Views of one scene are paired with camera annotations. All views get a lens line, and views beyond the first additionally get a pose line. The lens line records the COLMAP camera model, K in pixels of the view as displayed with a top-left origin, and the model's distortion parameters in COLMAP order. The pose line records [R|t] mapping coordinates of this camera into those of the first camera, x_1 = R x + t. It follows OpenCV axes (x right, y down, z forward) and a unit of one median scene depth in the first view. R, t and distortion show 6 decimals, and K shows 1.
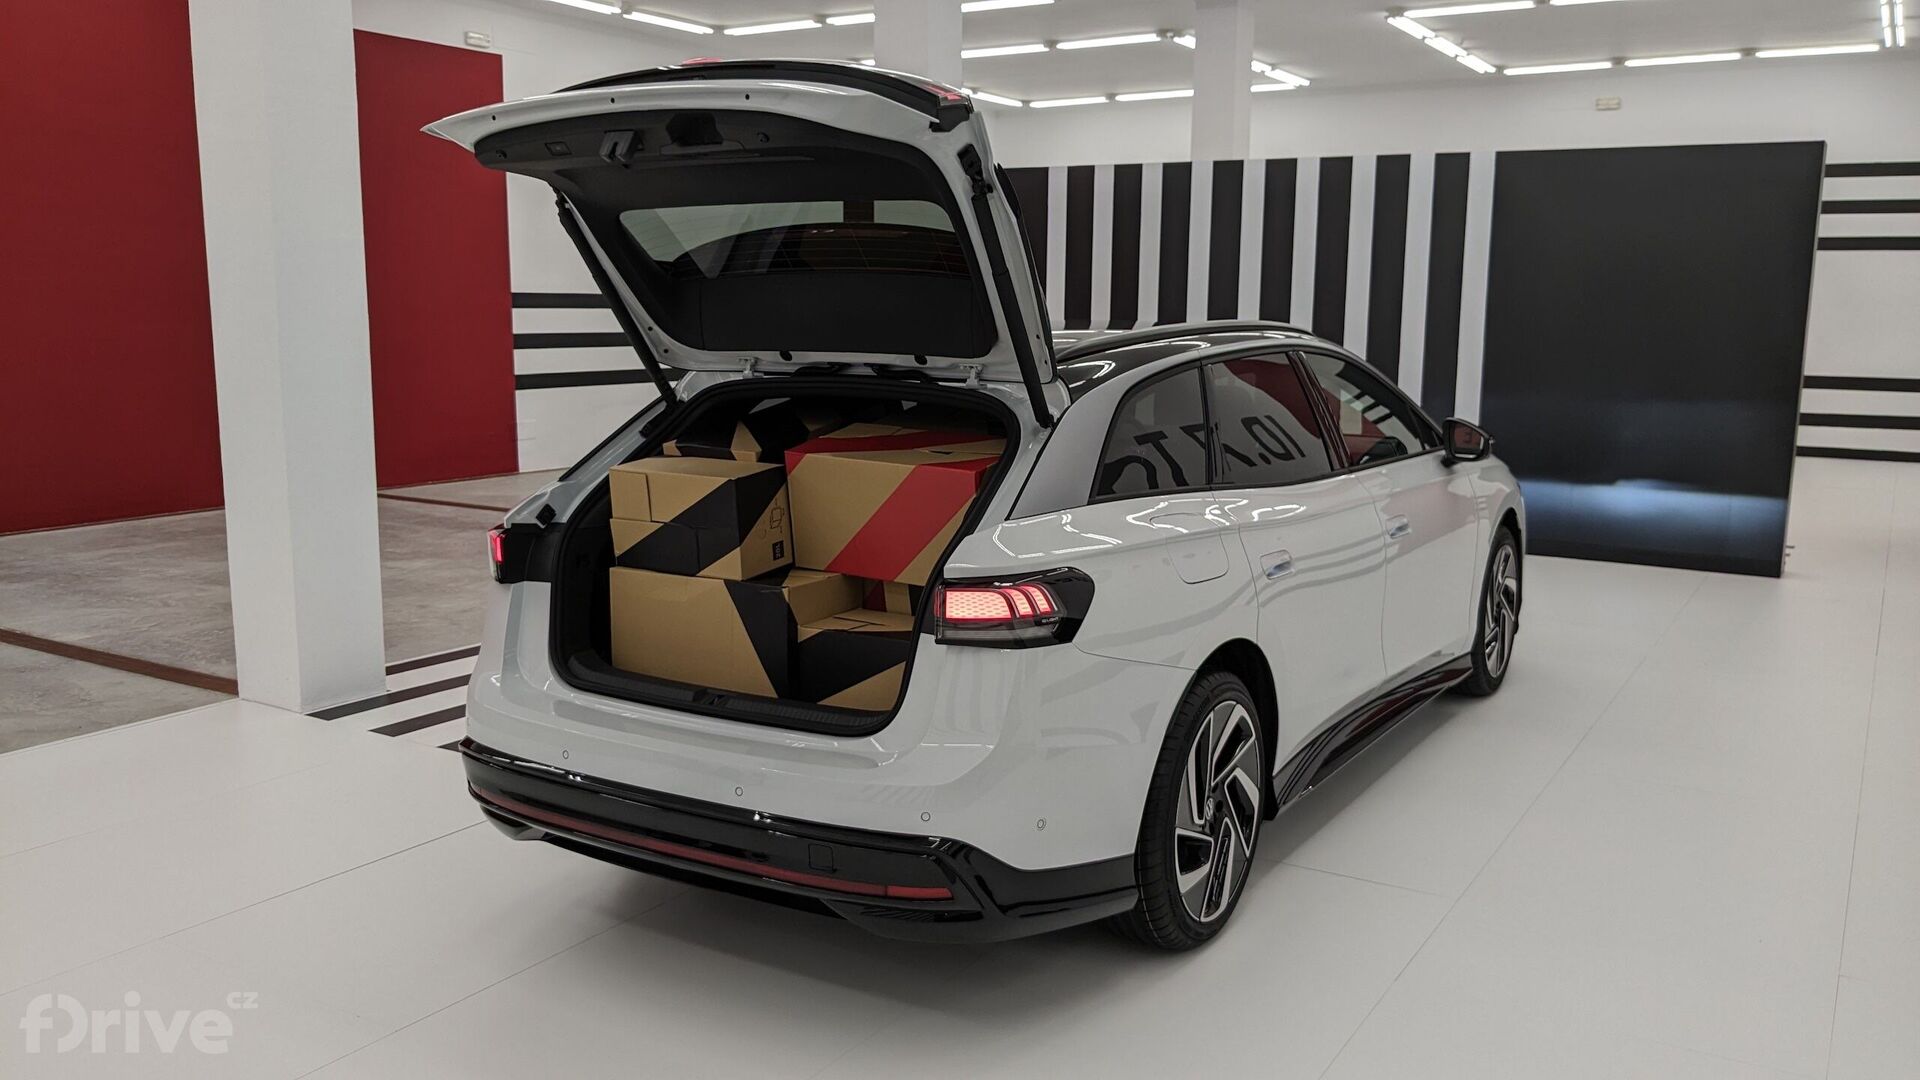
lens RADIAL K [[1514.0, 0, 974.5], [0, 1514.0, 546.5], [0, 0, 1]] dist [0.045411, -0.063249]
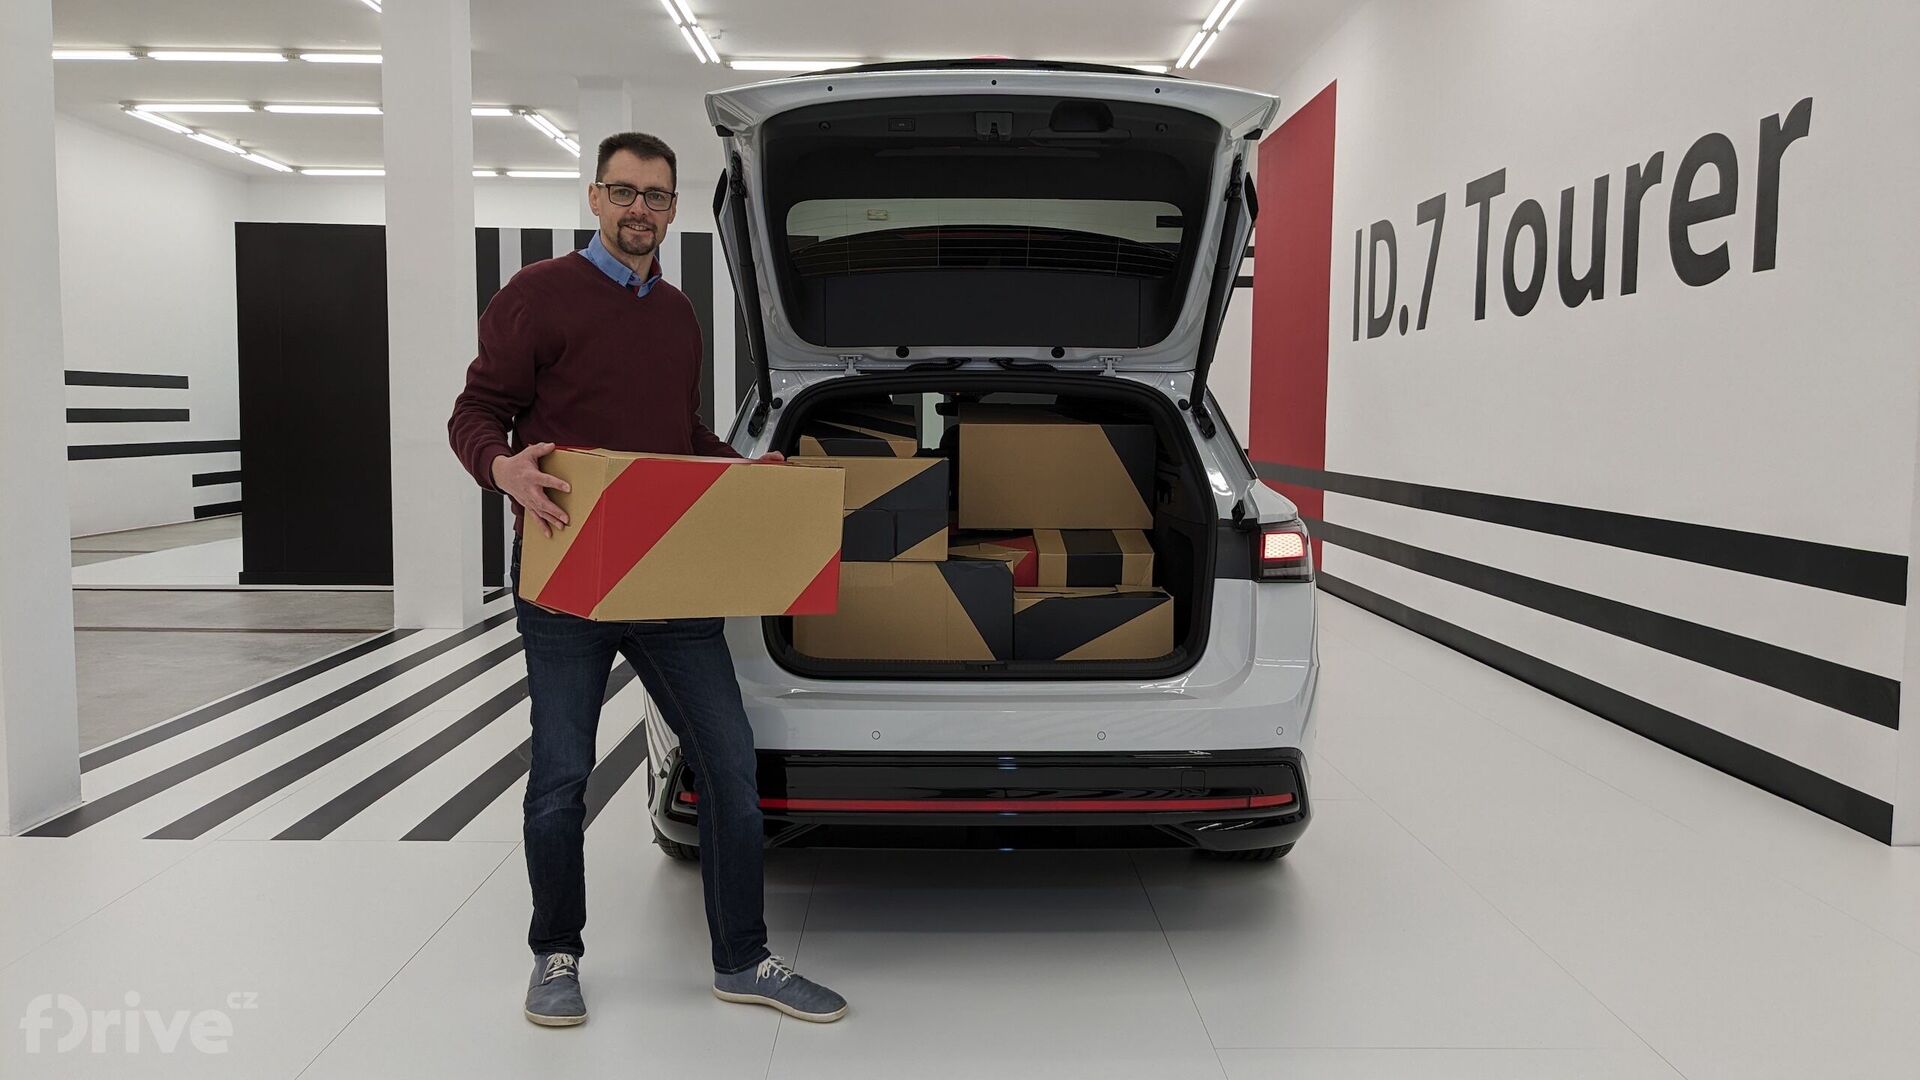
lens RADIAL K [[1514.0, 0, 946.6], [0, 1514.0, 545.0], [0, 0, 1]] dist [0.045411, -0.063249]
pose [[0.850339, -0.046848, 0.524145, -0.647058], [0.082665, 0.995555, -0.045128, 0.054498], [-0.519702, 0.081703, 0.850432, 0.115758]]
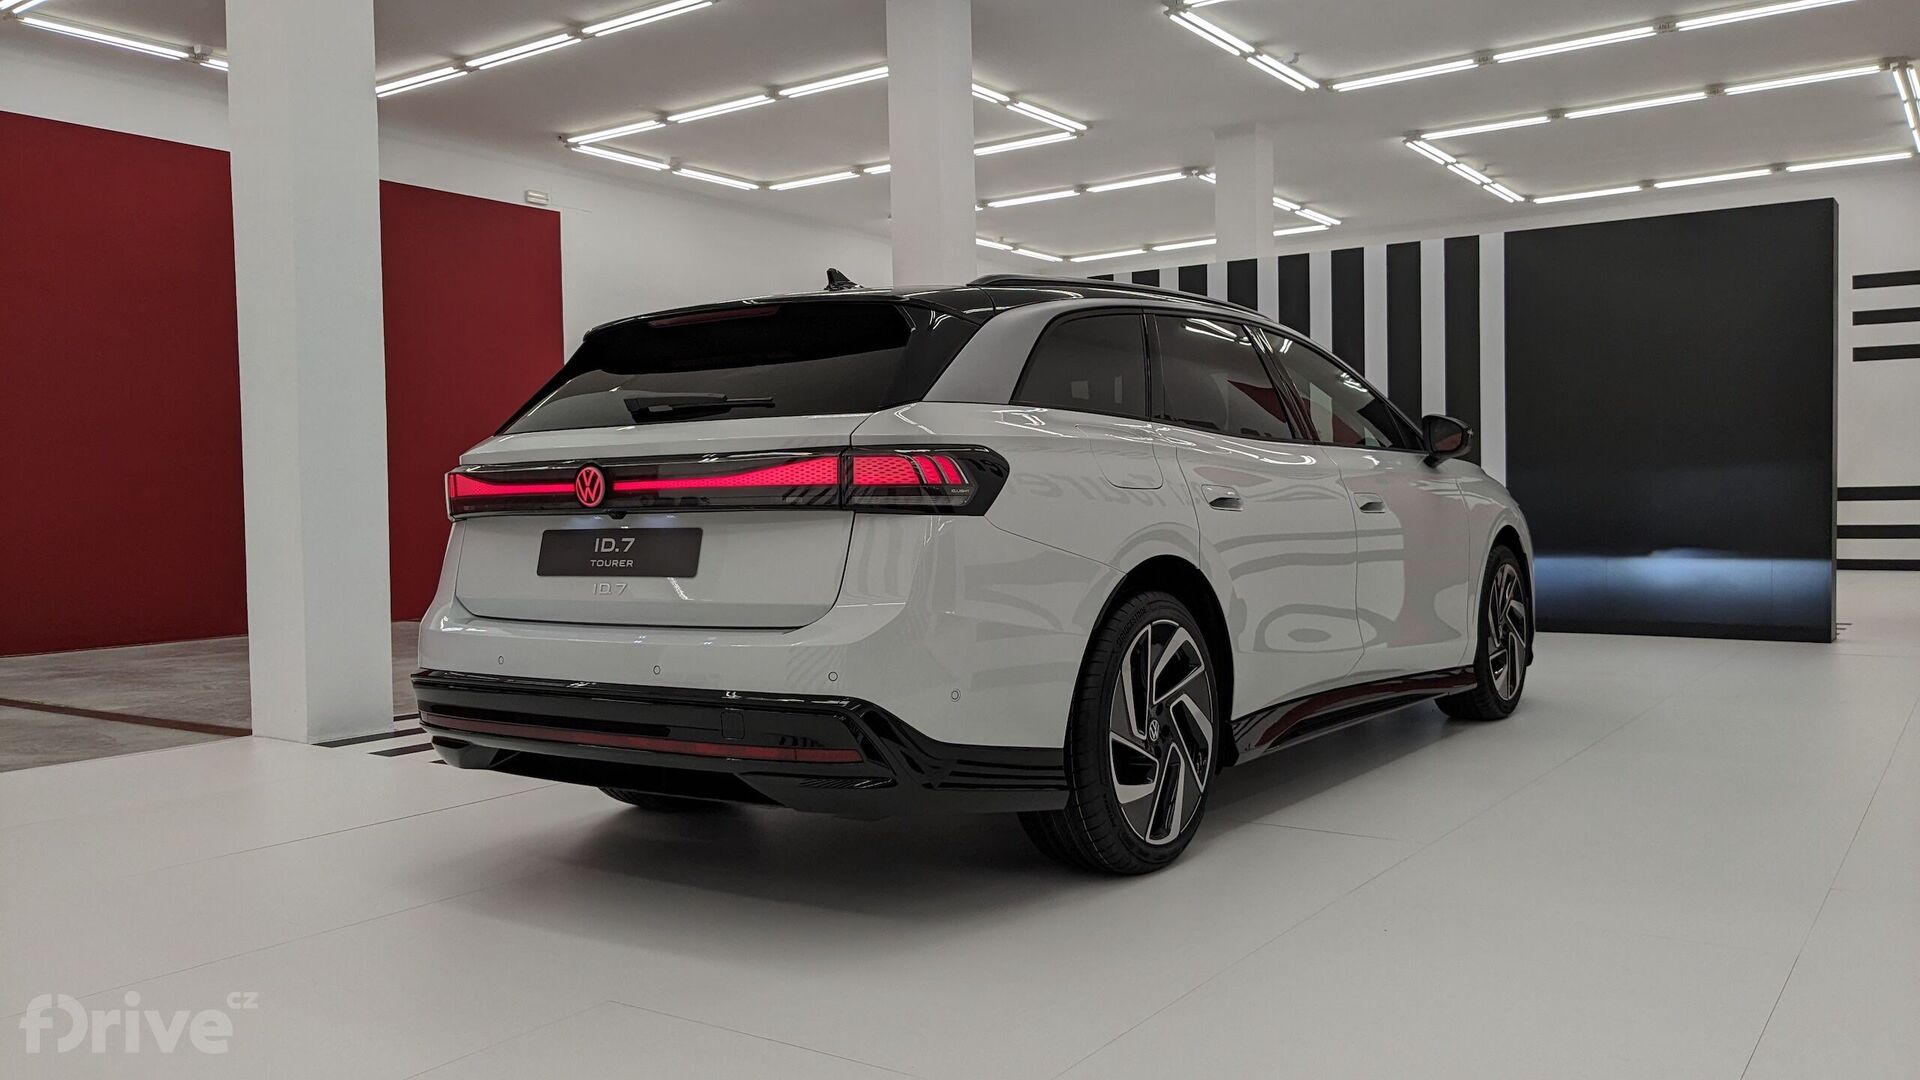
lens RADIAL K [[1514.0, 0, 946.6], [0, 1514.0, 535.9], [0, 0, 1]] dist [0.045411, -0.063249]
pose [[0.997336, -0.026900, -0.067799, 0.087888], [0.017485, 0.990579, -0.135822, 0.173784], [0.070814, 0.134275, 0.988411, -0.001475]]
